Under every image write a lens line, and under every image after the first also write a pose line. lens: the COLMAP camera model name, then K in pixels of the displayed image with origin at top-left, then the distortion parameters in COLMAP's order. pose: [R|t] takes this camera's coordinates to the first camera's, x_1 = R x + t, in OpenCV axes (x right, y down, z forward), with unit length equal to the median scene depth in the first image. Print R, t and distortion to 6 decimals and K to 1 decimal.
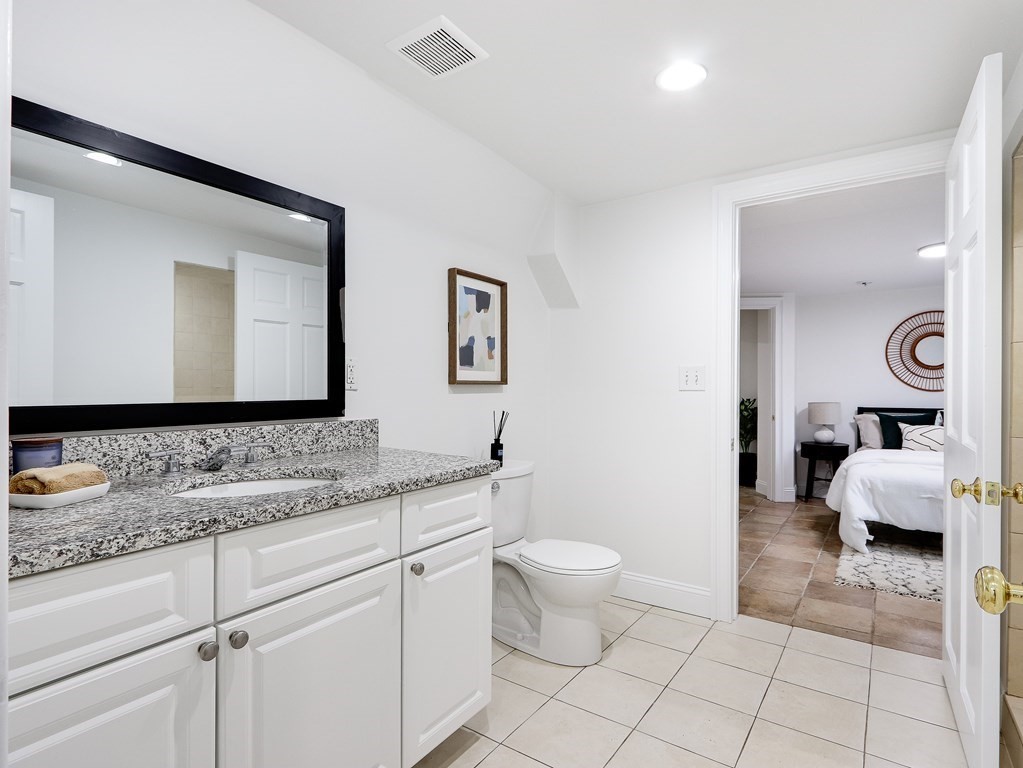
lens RADIAL K [[537.7, 0, 508.6], [0, 537.7, 387.7], [0, 0, 1]] dist [0.000076, -0.000213]
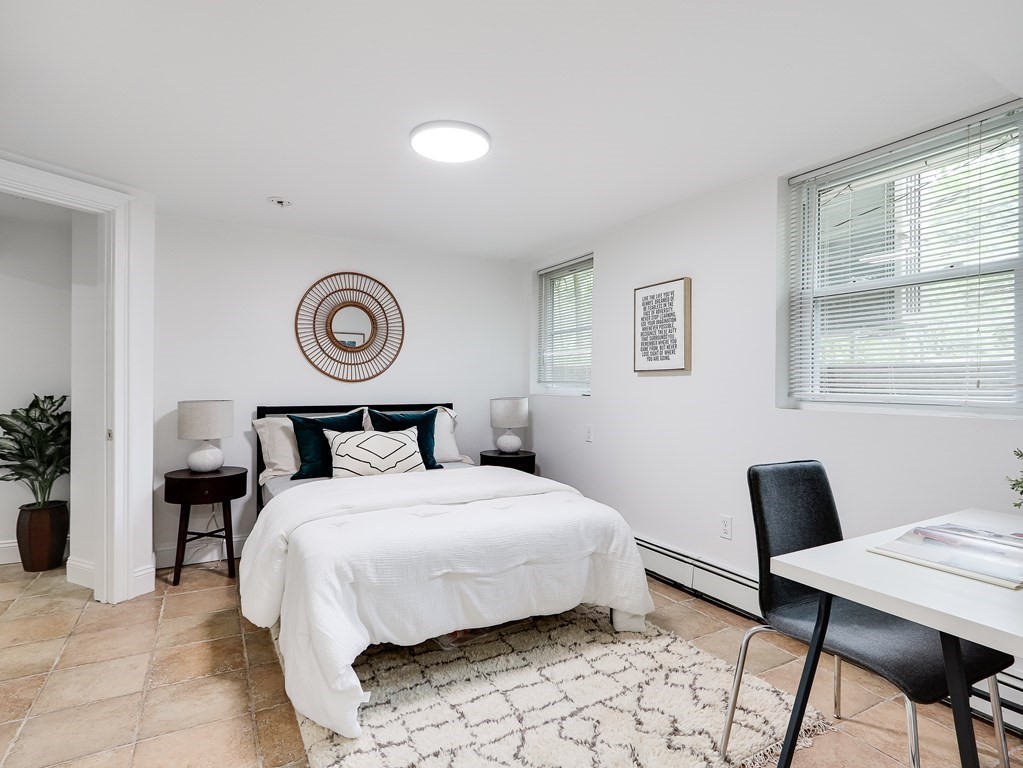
lens RADIAL K [[537.7, 0, 508.6], [0, 537.7, 387.7], [0, 0, 1]] dist [0.000076, -0.000213]
pose [[0.431443, -0.003868, 0.902132, 0.212355], [-0.008361, 0.999931, 0.008286, 0.006316], [-0.902101, -0.011117, 0.431381, 0.473011]]
